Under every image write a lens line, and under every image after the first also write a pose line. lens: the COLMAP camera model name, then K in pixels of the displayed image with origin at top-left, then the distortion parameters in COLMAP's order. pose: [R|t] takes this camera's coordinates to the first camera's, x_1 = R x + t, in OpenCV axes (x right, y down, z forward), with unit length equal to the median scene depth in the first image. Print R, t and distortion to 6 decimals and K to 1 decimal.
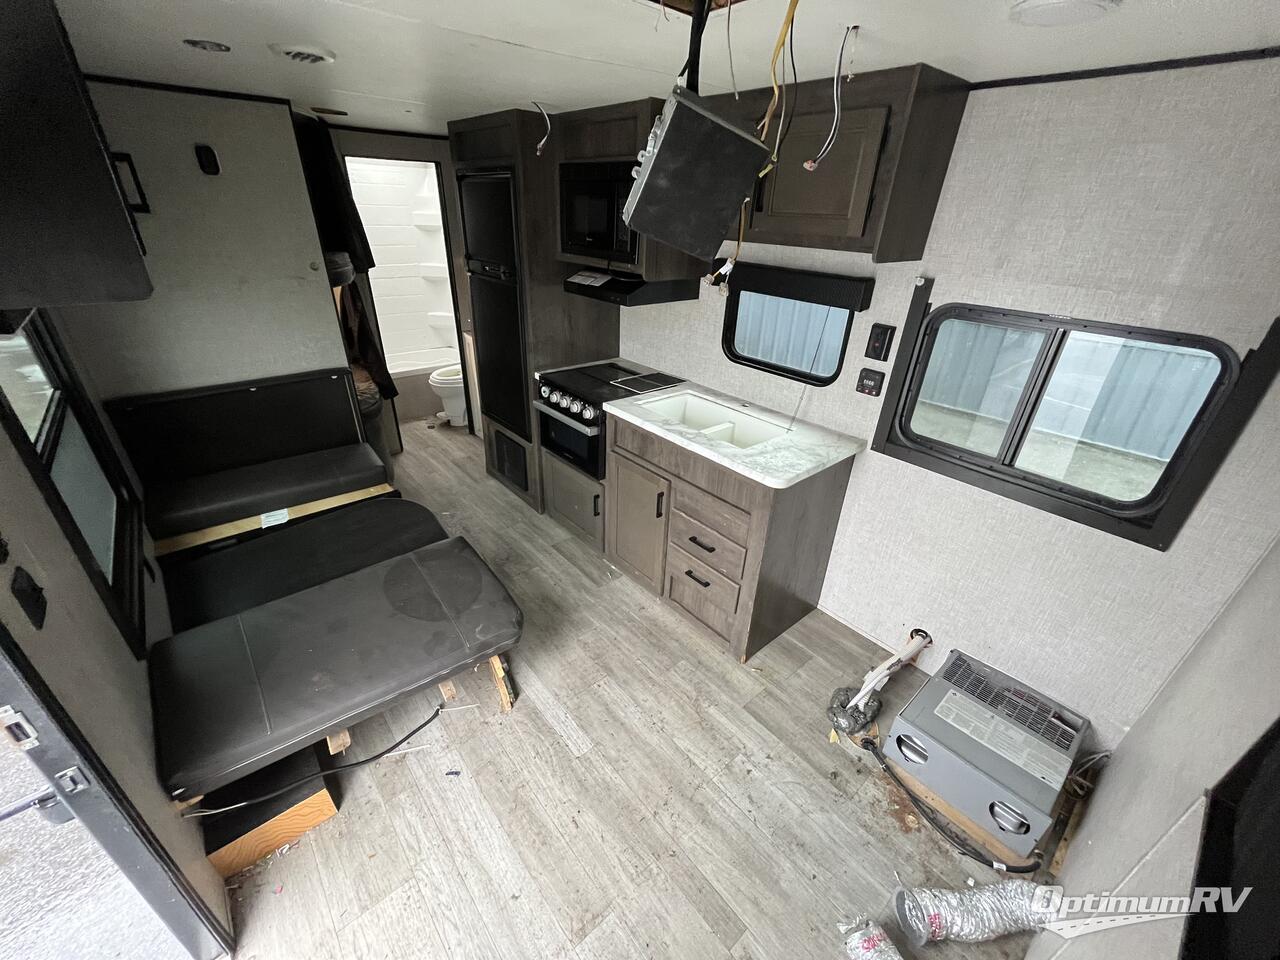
lens RADIAL K [[515.5, 0, 639.4], [0, 515.5, 481.0], [0, 0, 1]] dist [-0.001142, -0.000320]
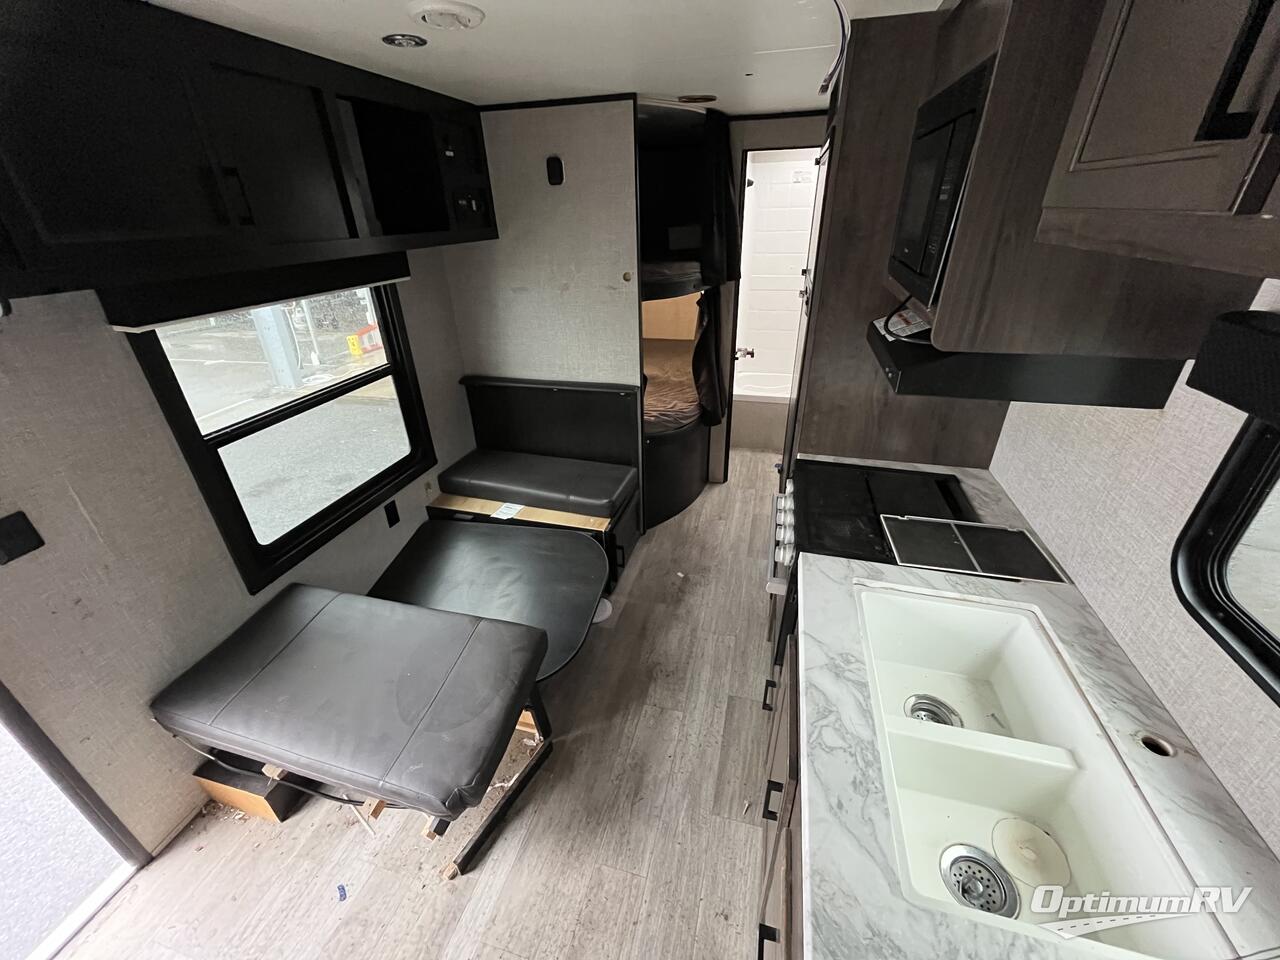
lens RADIAL K [[515.5, 0, 632.3], [0, 515.5, 482.2], [0, 0, 1]] dist [-0.001142, -0.000320]
pose [[0.556893, 0.345475, -0.755326, 0.195299], [-0.350640, 0.922170, 0.163264, -0.224435], [0.752942, 0.173927, 0.634687, 0.468996]]
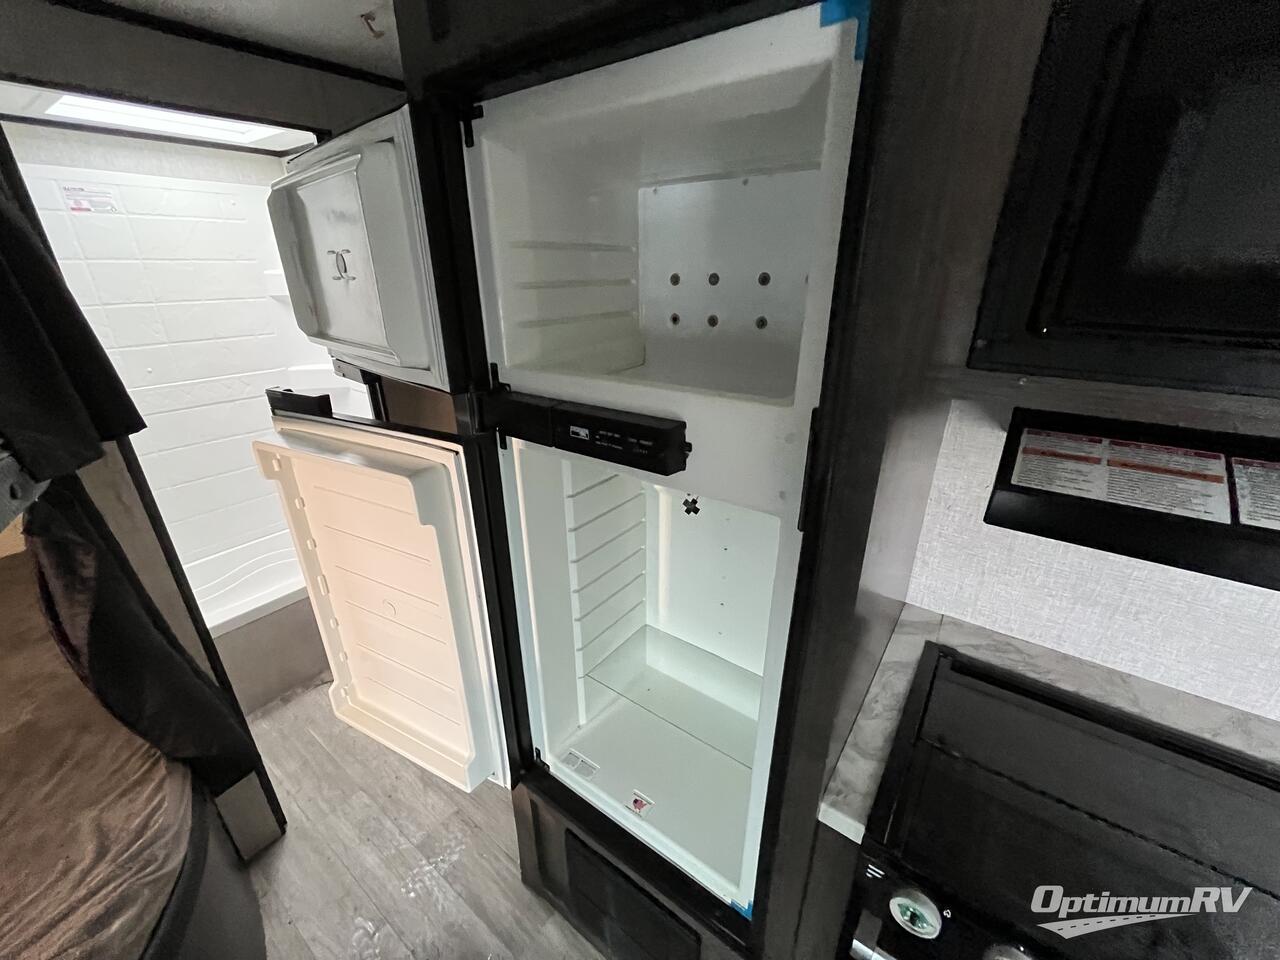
lens RADIAL K [[515.5, 0, 640.5], [0, 515.5, 483.3], [0, 0, 1]] dist [-0.001142, -0.000320]
pose [[0.974472, -0.125384, 0.186234, -0.342310], [0.140912, 0.987358, -0.072575, -0.391710], [-0.174780, 0.096965, 0.979821, 0.793296]]
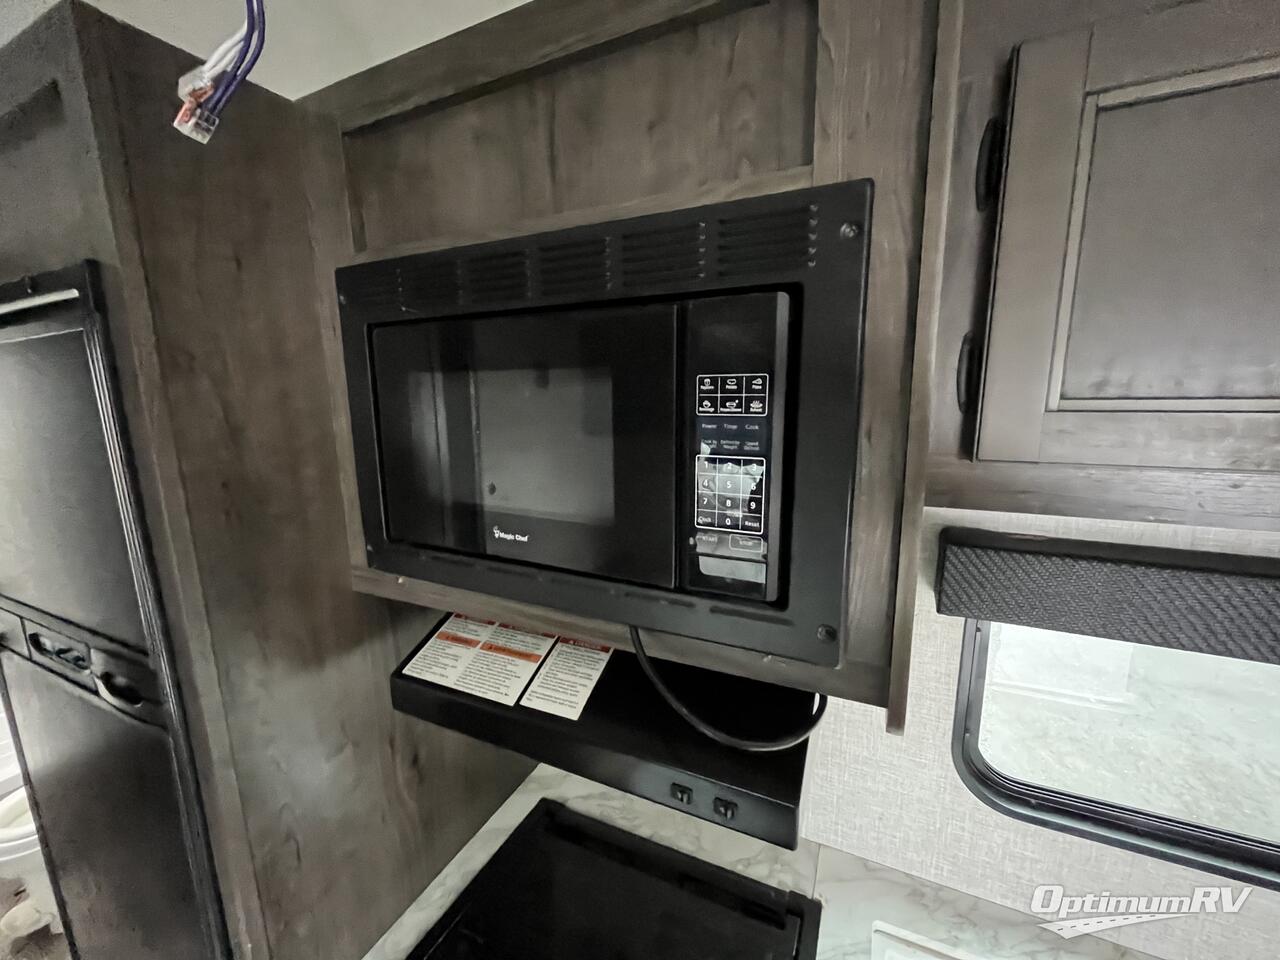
lens RADIAL K [[515.5, 0, 636.5], [0, 515.5, 485.9], [0, 0, 1]] dist [-0.001142, -0.000320]
pose [[0.912836, -0.130288, 0.386982, -0.121278], [0.237850, 0.940005, -0.244576, -0.381935], [-0.331899, 0.315302, 0.889060, 0.697397]]
